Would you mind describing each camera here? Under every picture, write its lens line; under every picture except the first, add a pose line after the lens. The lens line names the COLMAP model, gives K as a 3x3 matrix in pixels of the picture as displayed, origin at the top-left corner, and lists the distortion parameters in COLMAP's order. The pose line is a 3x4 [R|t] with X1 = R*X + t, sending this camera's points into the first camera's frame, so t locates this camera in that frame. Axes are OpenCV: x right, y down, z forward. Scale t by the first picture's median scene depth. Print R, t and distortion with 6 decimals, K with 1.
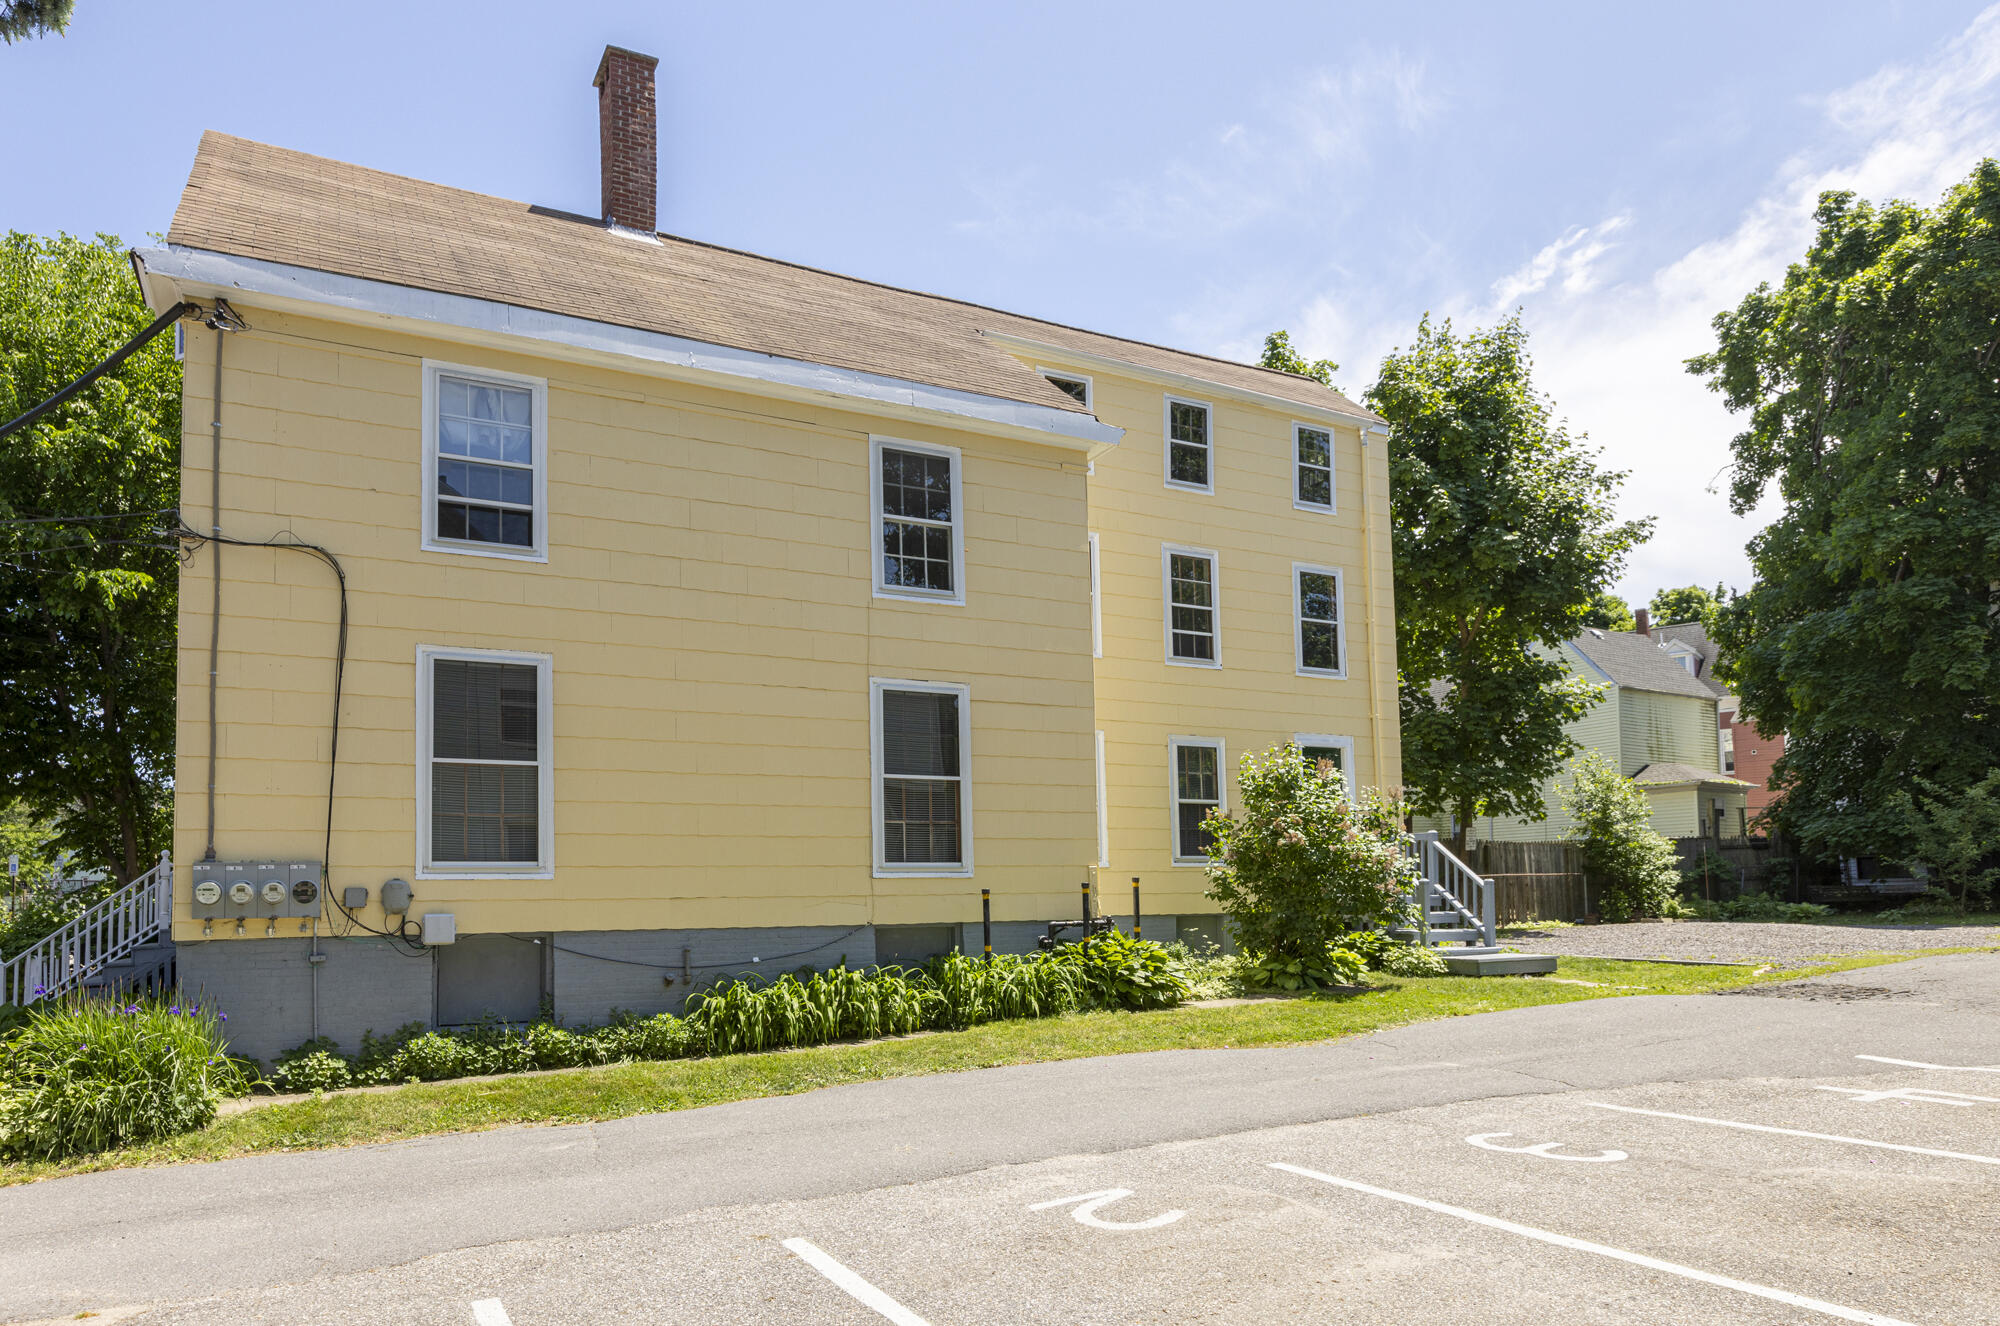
lens RADIAL K [[1242.1, 0, 990.6], [0, 1242.1, 813.2], [0, 0, 1]] dist [-0.008647, -0.001372]
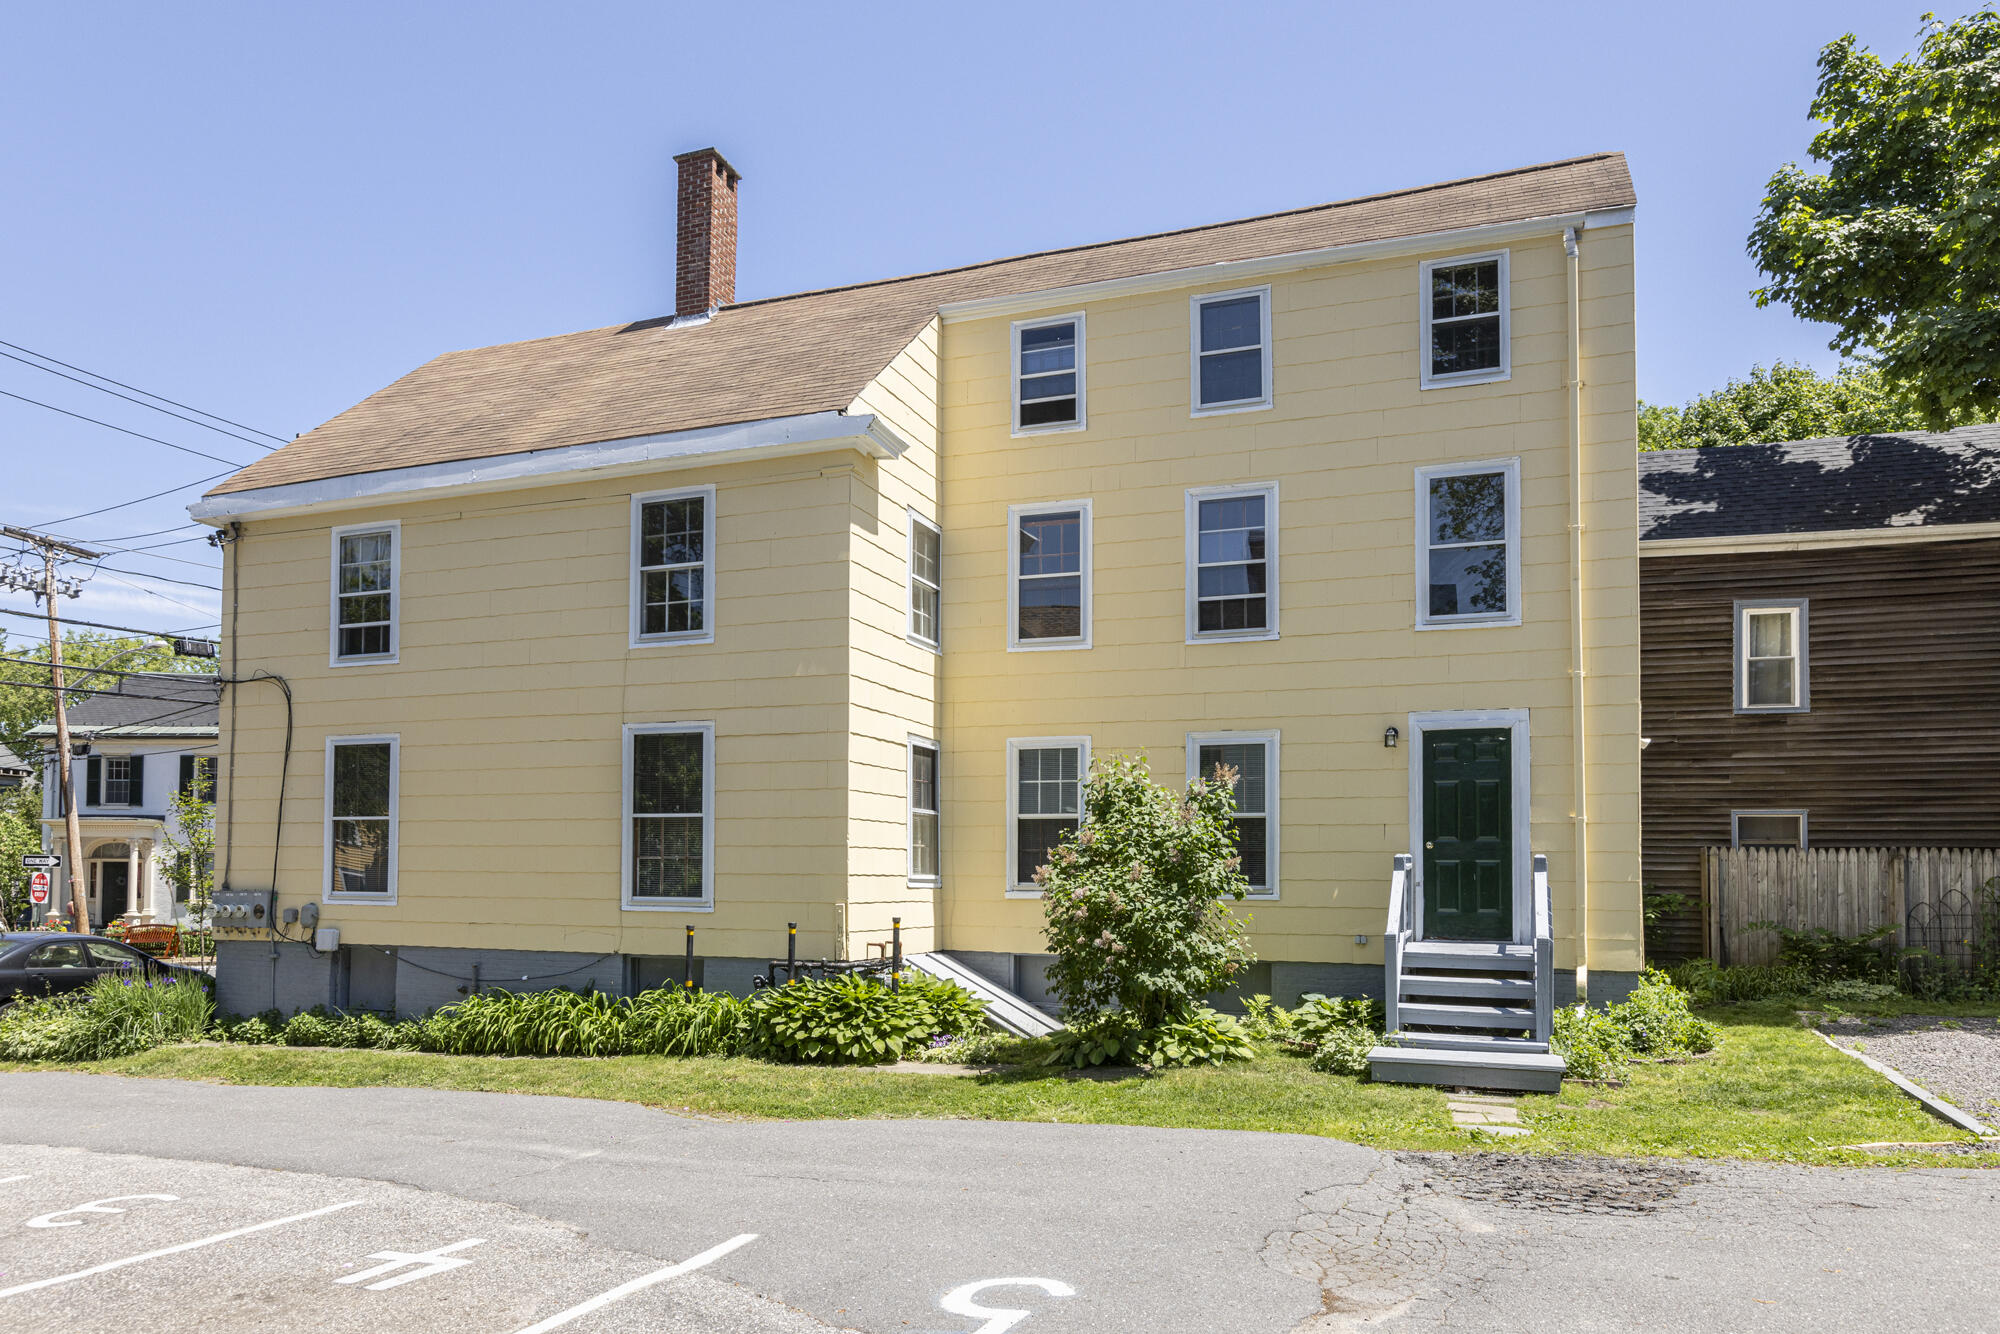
lens RADIAL K [[1401.4, 0, 1001.1], [0, 1401.4, 834.5], [0, 0, 1]] dist [-0.004839, -0.002208]
pose [[0.659409, -0.001260, -0.751783, 1.049004], [0.032289, 0.999123, 0.026647, -0.036392], [0.751091, -0.041845, 0.658871, 0.447940]]
